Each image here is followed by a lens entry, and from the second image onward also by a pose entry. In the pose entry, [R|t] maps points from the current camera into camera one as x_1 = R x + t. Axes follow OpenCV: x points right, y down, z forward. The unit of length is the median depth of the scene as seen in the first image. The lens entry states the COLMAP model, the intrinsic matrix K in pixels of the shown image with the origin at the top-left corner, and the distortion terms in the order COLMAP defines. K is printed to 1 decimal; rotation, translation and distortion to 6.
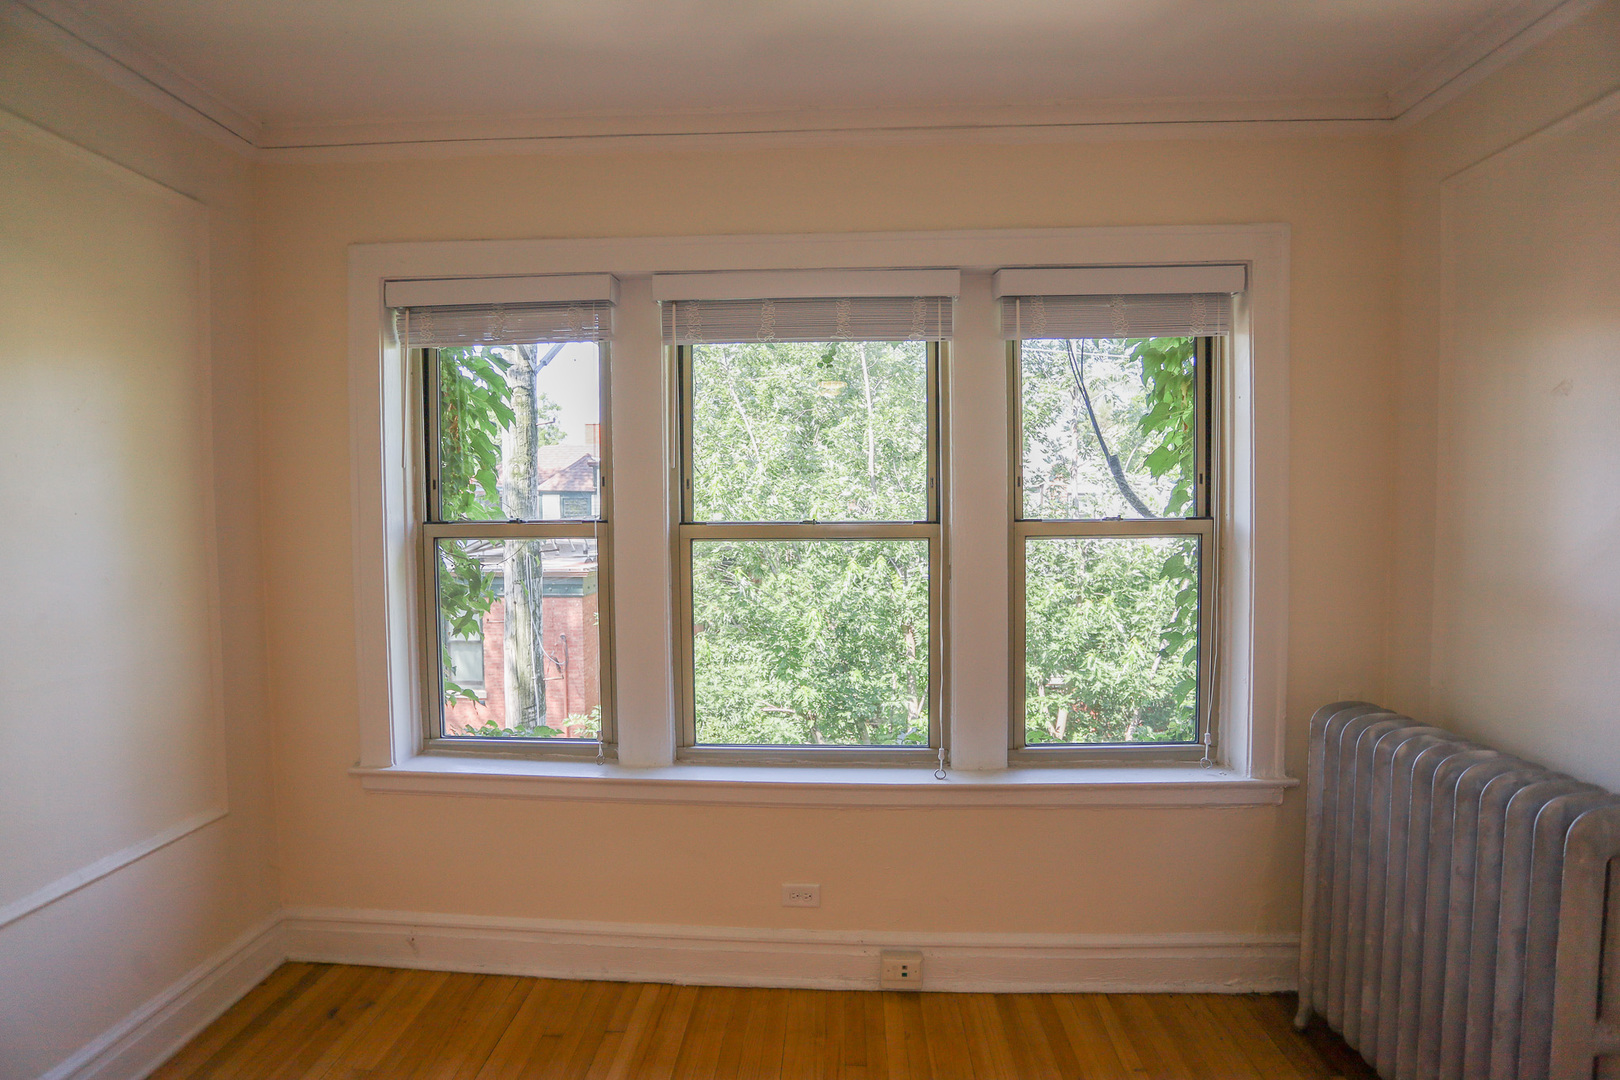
lens RADIAL K [[772.8, 0, 805.1], [0, 772.8, 536.6], [0, 0, 1]] dist [-0.063707, 0.022010]
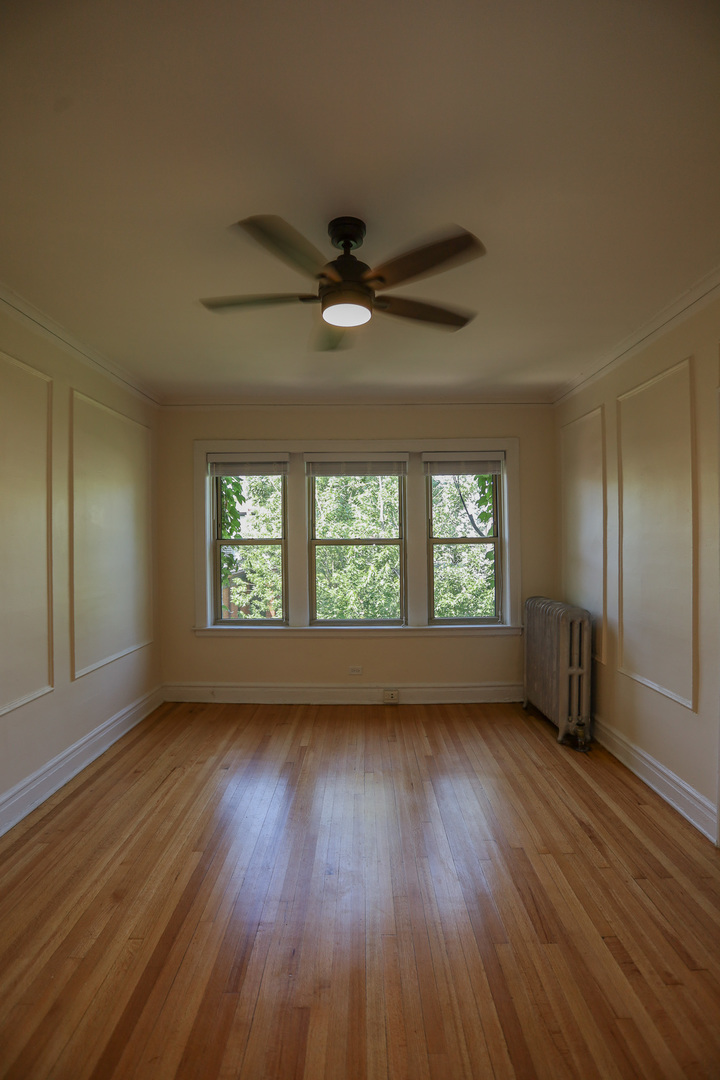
lens RADIAL K [[515.2, 0, 363.0], [0, 515.2, 537.0], [0, 0, 1]] dist [-0.063707, 0.022010]
pose [[0.998953, -0.002581, 0.045678, -0.061138], [0.004691, 0.998923, -0.046150, 0.062514], [-0.045510, 0.046316, 0.997890, -0.893675]]
